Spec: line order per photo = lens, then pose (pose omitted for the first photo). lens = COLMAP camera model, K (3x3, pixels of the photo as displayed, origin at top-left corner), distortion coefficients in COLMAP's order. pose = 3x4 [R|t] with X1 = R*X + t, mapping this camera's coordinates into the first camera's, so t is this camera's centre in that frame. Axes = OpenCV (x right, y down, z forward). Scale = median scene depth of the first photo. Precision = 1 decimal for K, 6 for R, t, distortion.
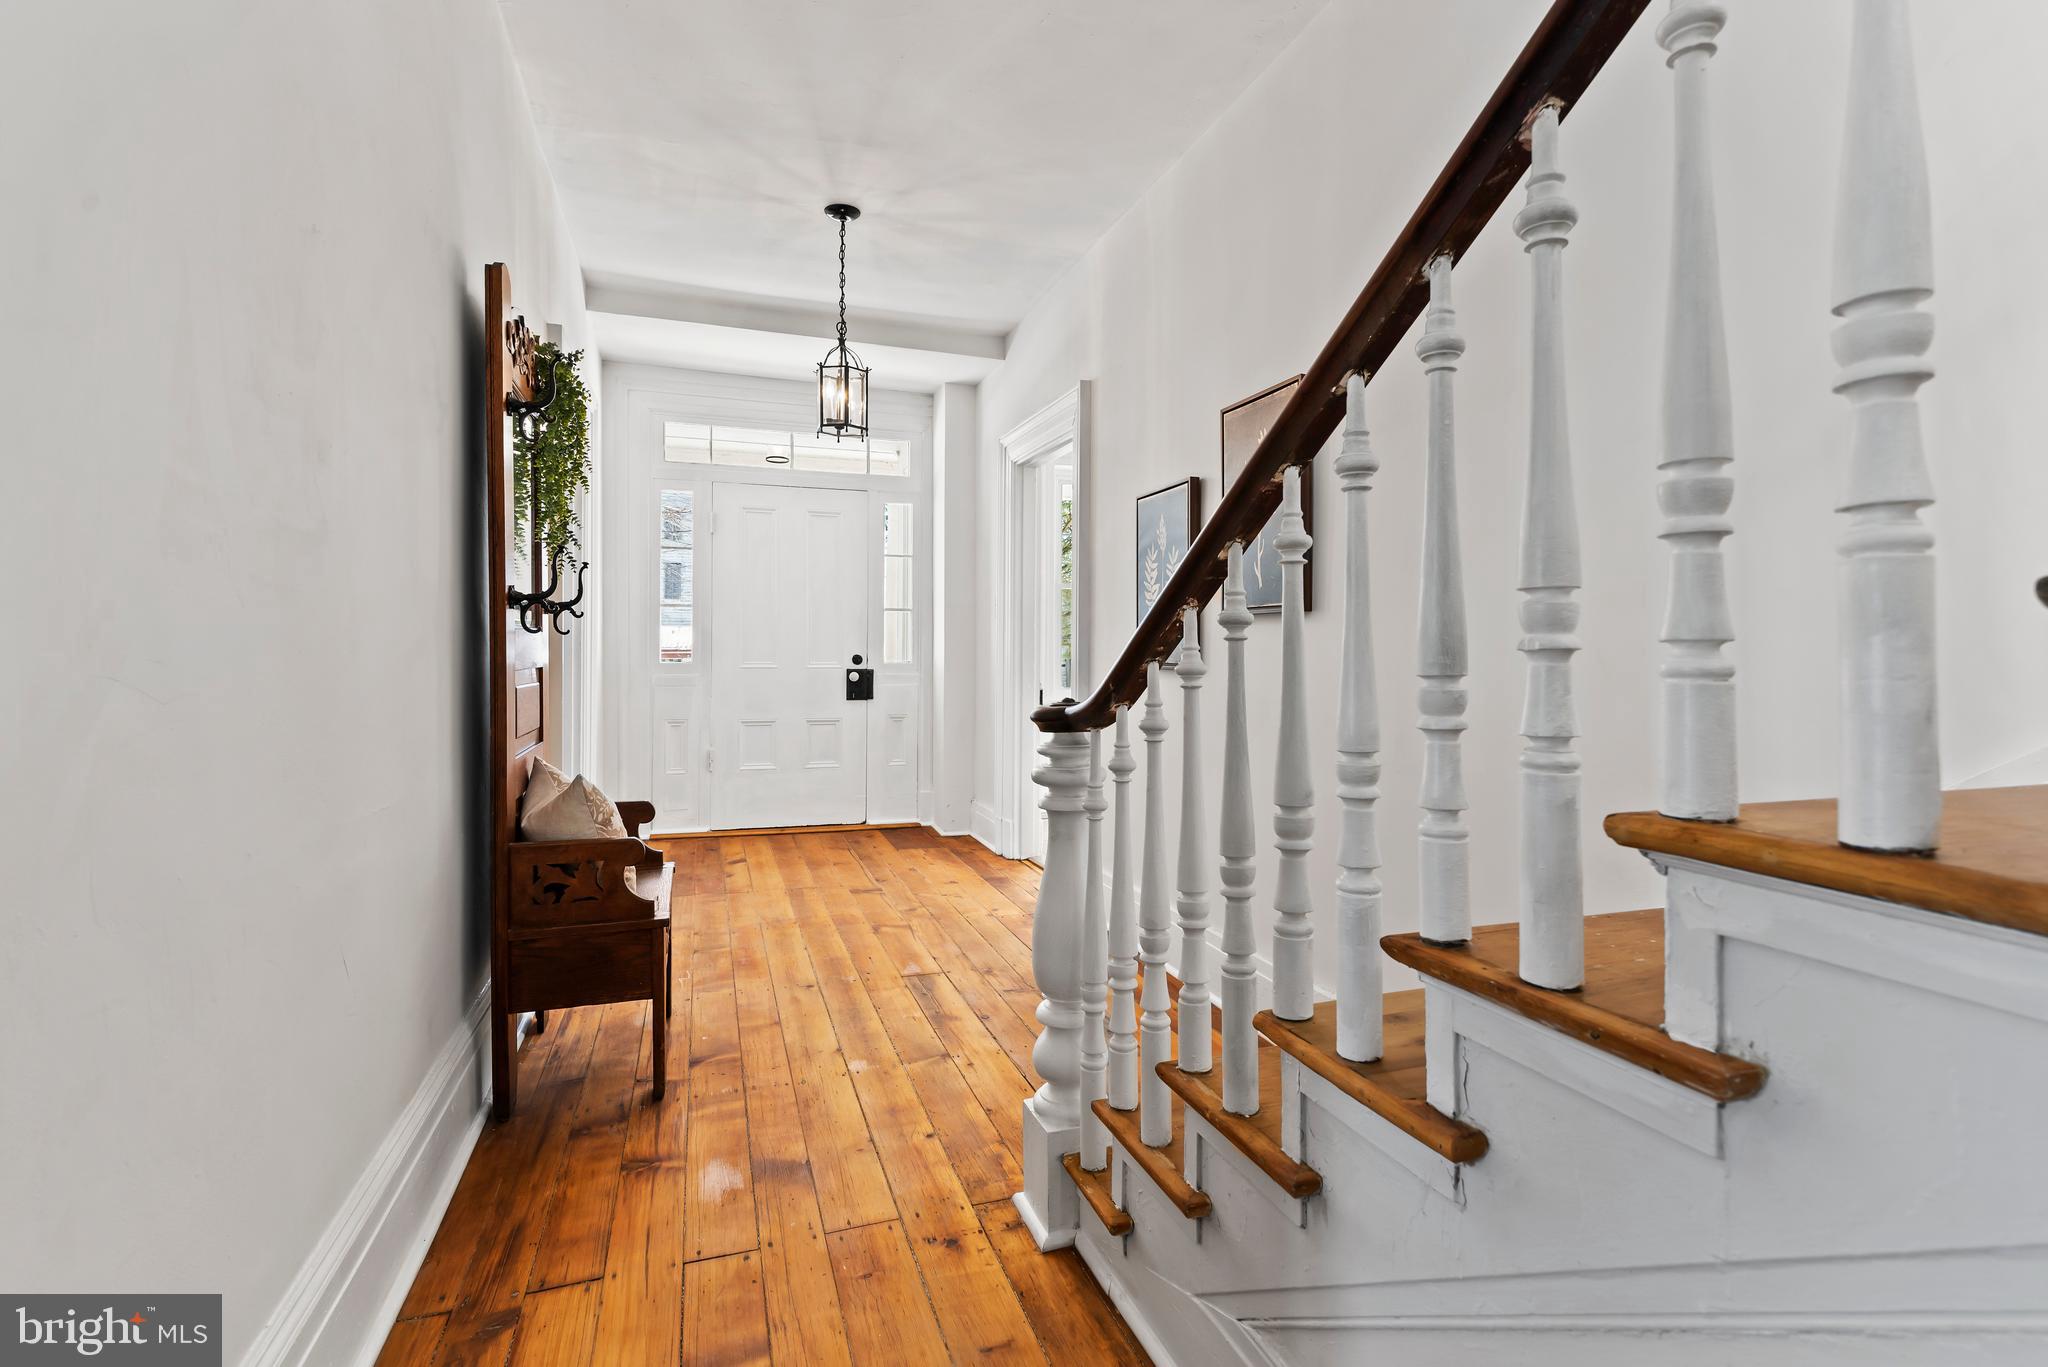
lens RADIAL K [[992.2, 0, 1021.4], [0, 992.2, 680.7], [0, 0, 1]] dist [0.002865, 0.000417]
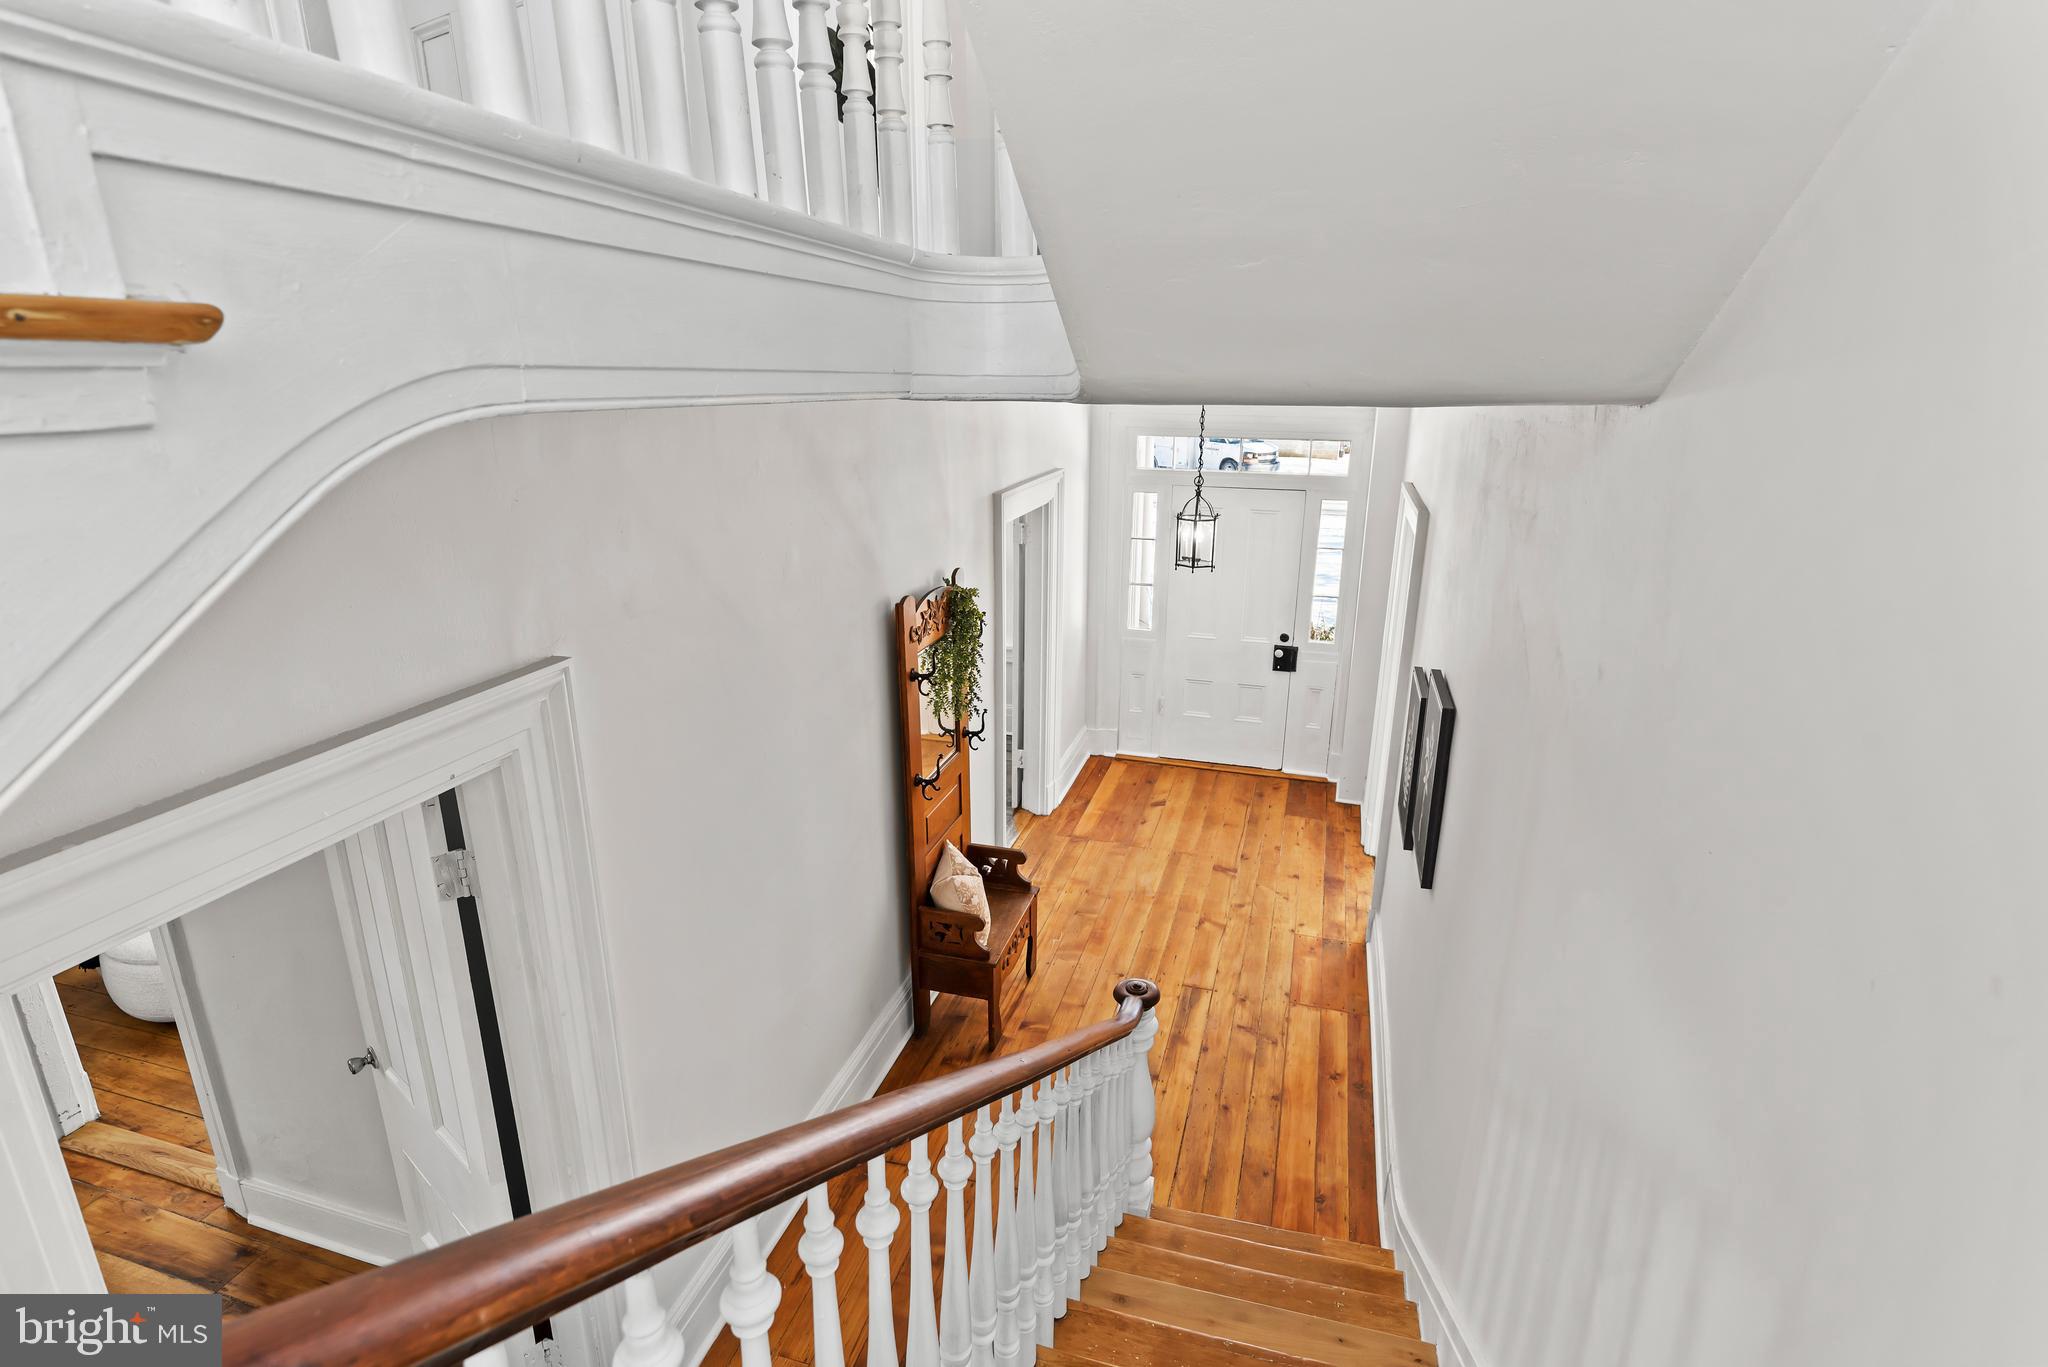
lens RADIAL K [[992.2, 0, 1021.0], [0, 992.2, 686.6], [0, 0, 1]] dist [0.002865, 0.000417]
pose [[0.818146, 0.168388, -0.549802, 0.454176], [-0.004234, 0.957899, 0.287076, -0.591928], [0.574995, -0.232542, 0.784414, -0.185563]]
